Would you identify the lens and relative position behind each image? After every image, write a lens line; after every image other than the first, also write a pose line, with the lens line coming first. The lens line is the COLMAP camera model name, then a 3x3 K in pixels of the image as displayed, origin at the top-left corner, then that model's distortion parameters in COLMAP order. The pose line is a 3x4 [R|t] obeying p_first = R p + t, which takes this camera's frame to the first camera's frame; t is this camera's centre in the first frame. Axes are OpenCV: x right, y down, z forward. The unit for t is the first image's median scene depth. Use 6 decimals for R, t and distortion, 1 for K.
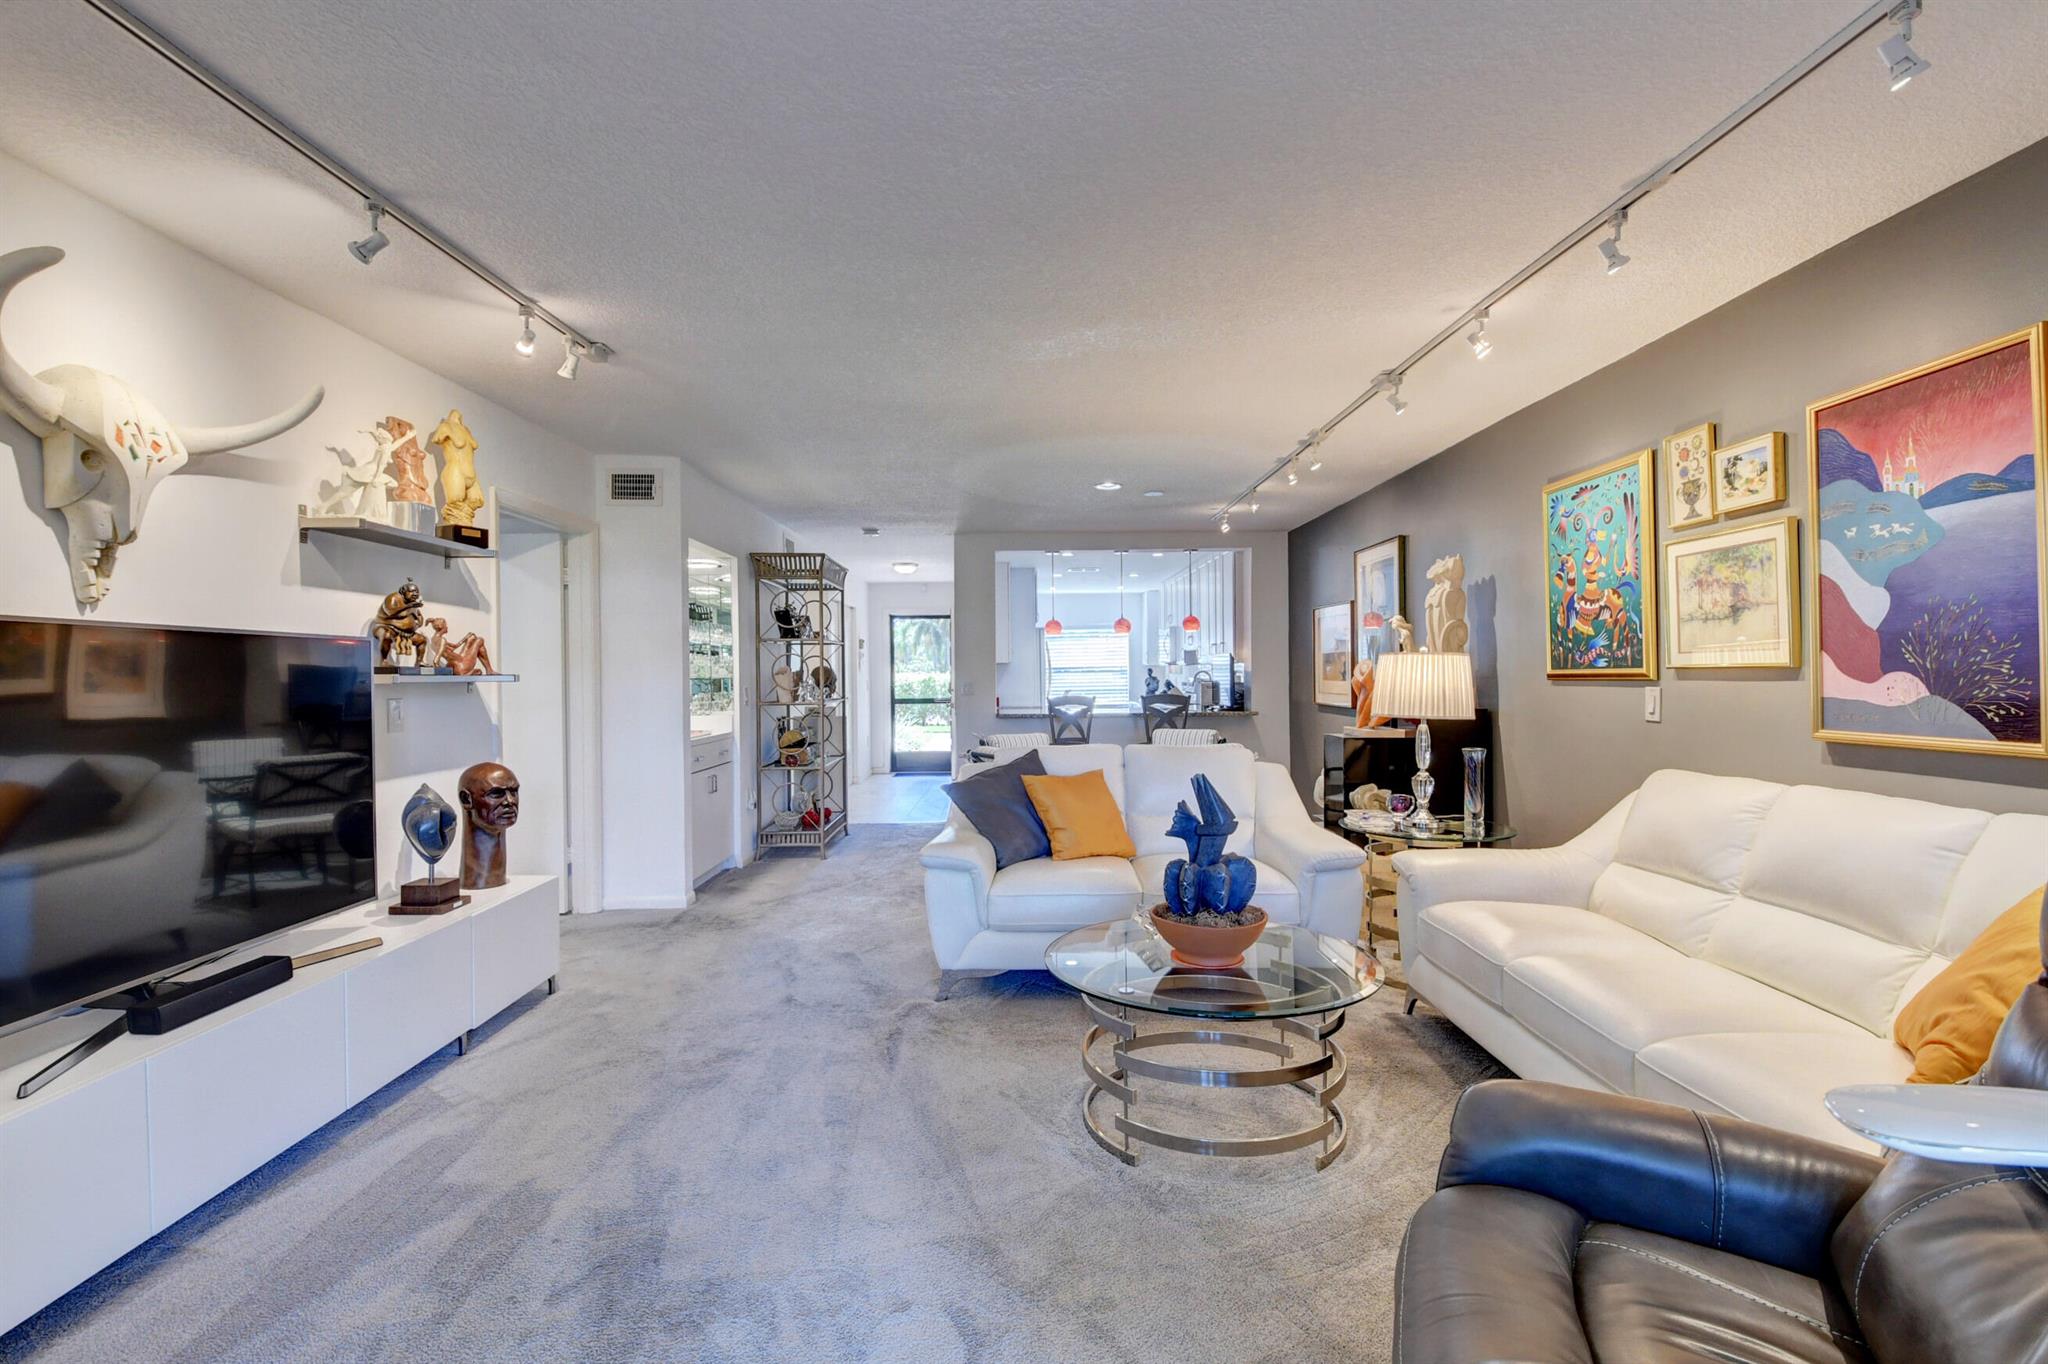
lens RADIAL K [[935.4, 0, 1024.0], [0, 935.4, 682.0], [0, 0, 1]] dist [0.016738, -0.028241]
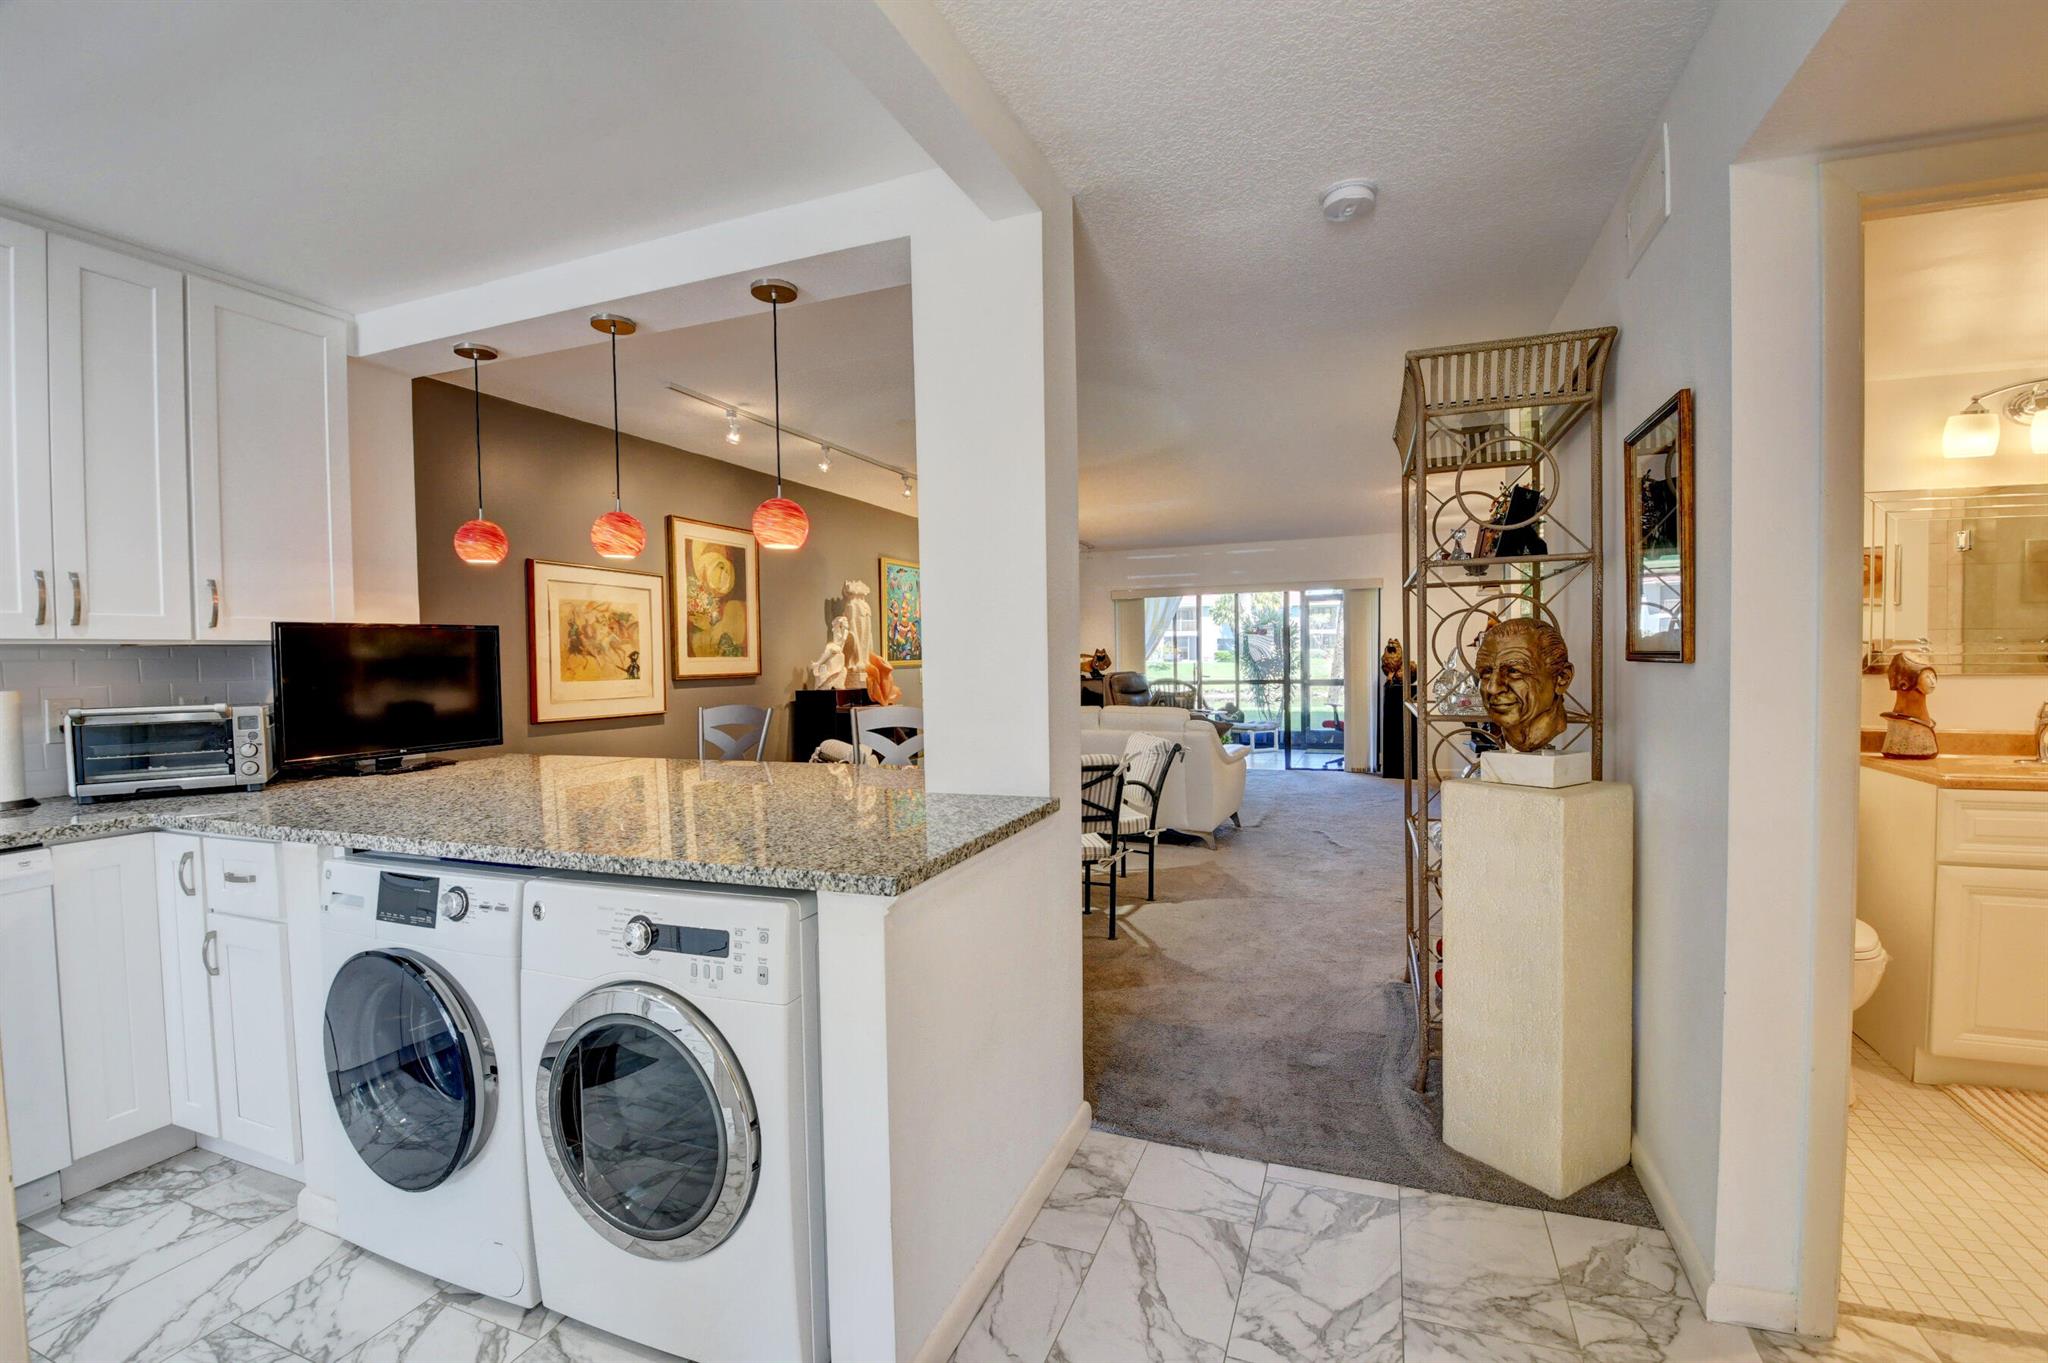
lens RADIAL K [[892.5, 0, 1021.6], [0, 892.5, 687.8], [0, 0, 1]] dist [0.025971, -0.027551]
pose [[-0.925306, 0.010146, 0.379086, -0.349122], [0.027385, 0.998820, 0.040109, -0.024652], [-0.378232, 0.047494, -0.924492, 2.637011]]
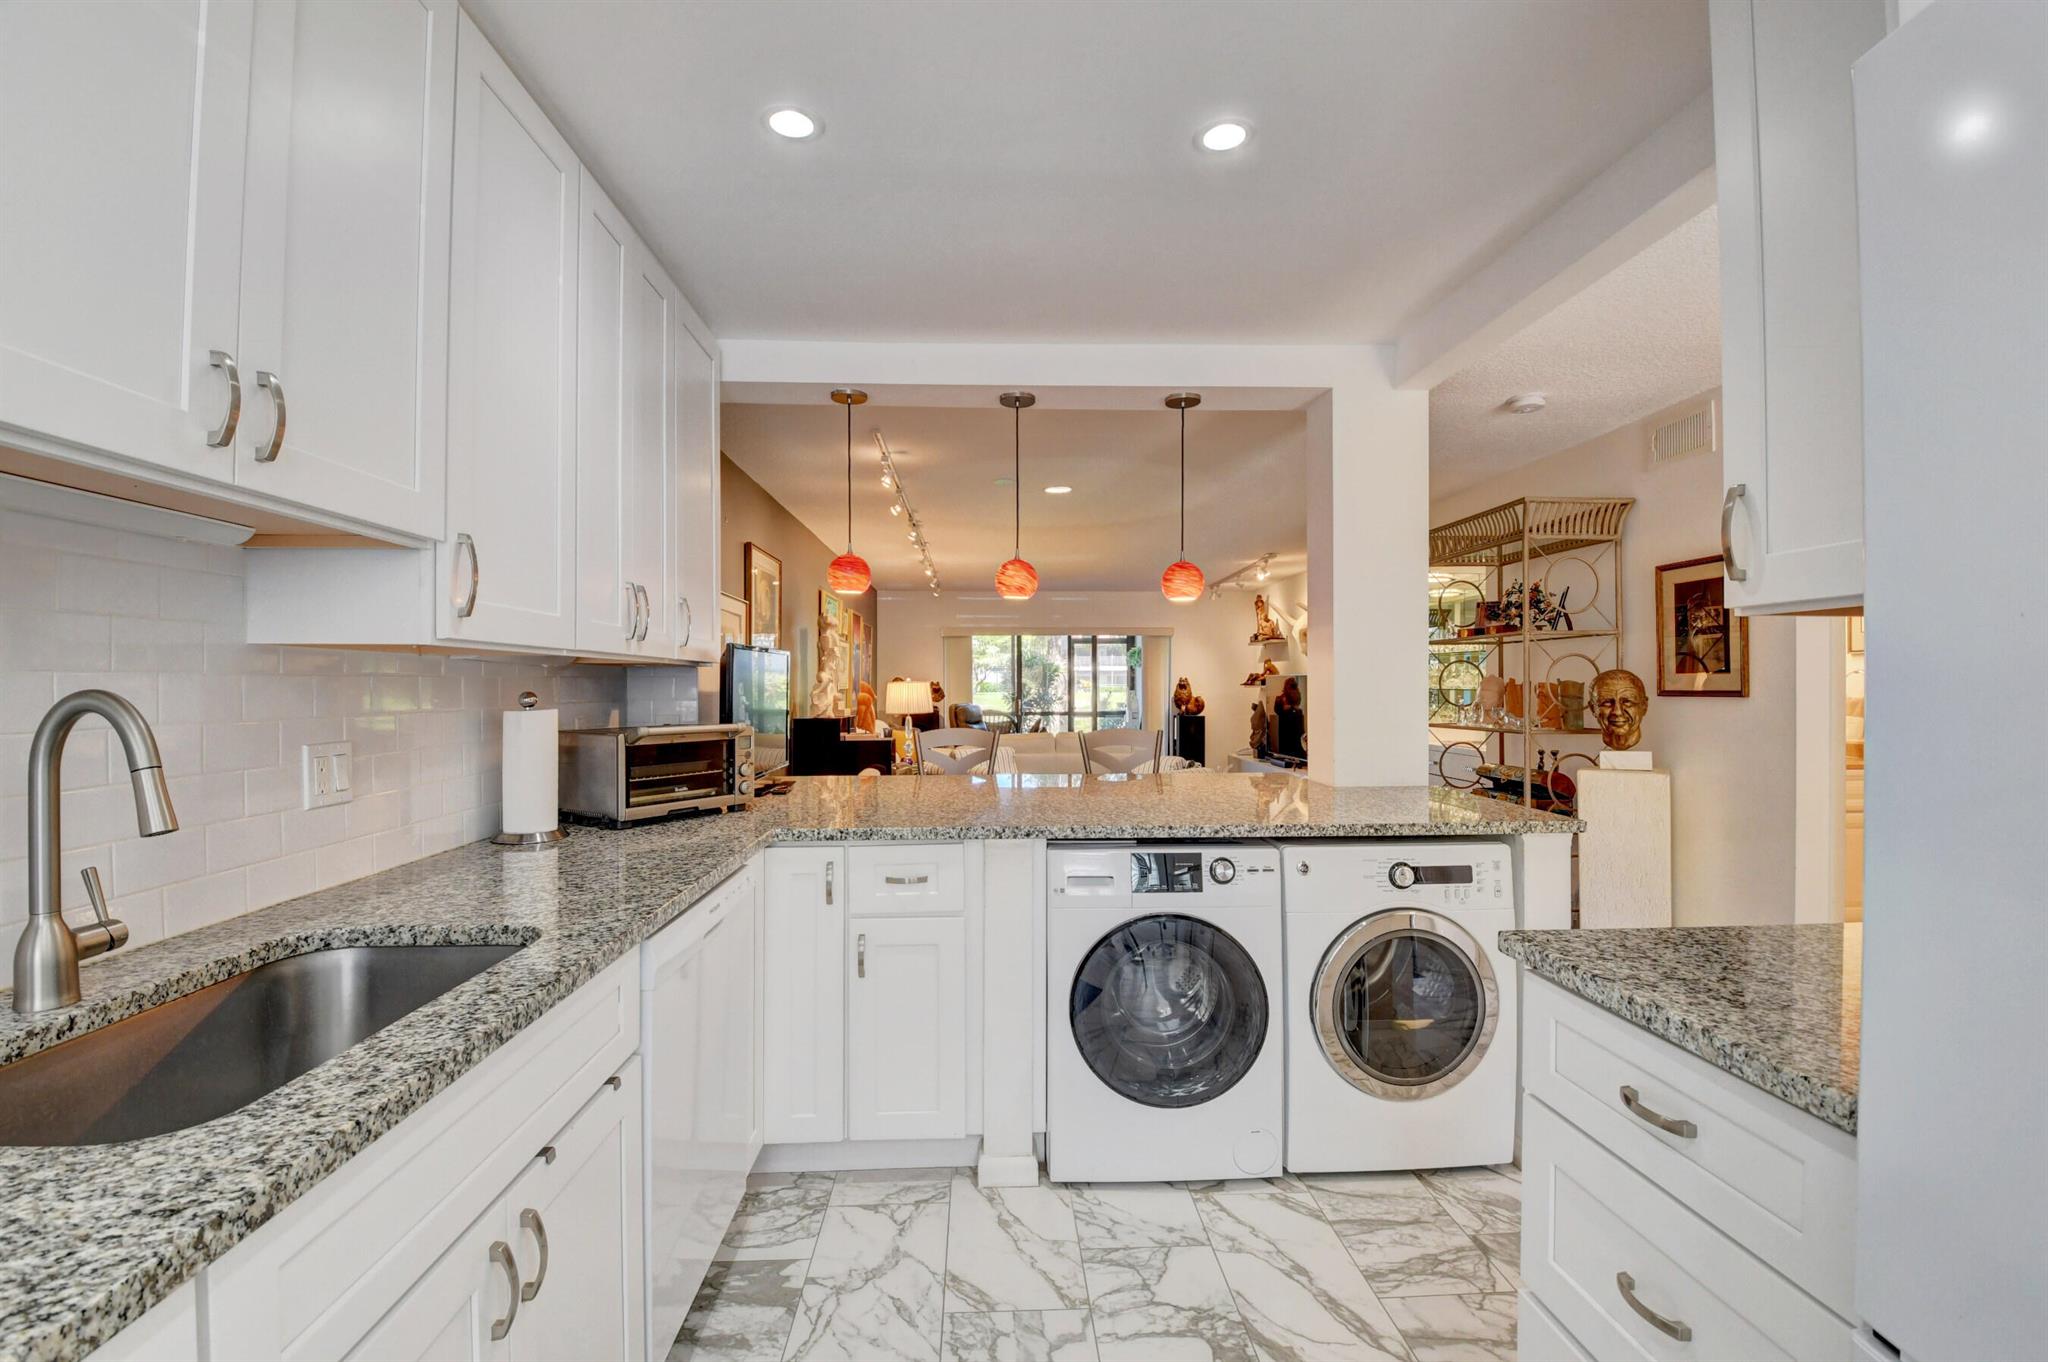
lens RADIAL K [[892.5, 0, 1021.6], [0, 892.5, 687.3], [0, 0, 1]] dist [0.025971, -0.027551]
pose [[-0.999397, 0.010379, -0.033124, 0.239923], [0.010064, 0.999903, 0.009676, -0.034112], [0.033221, 0.009337, -0.999404, 2.917301]]
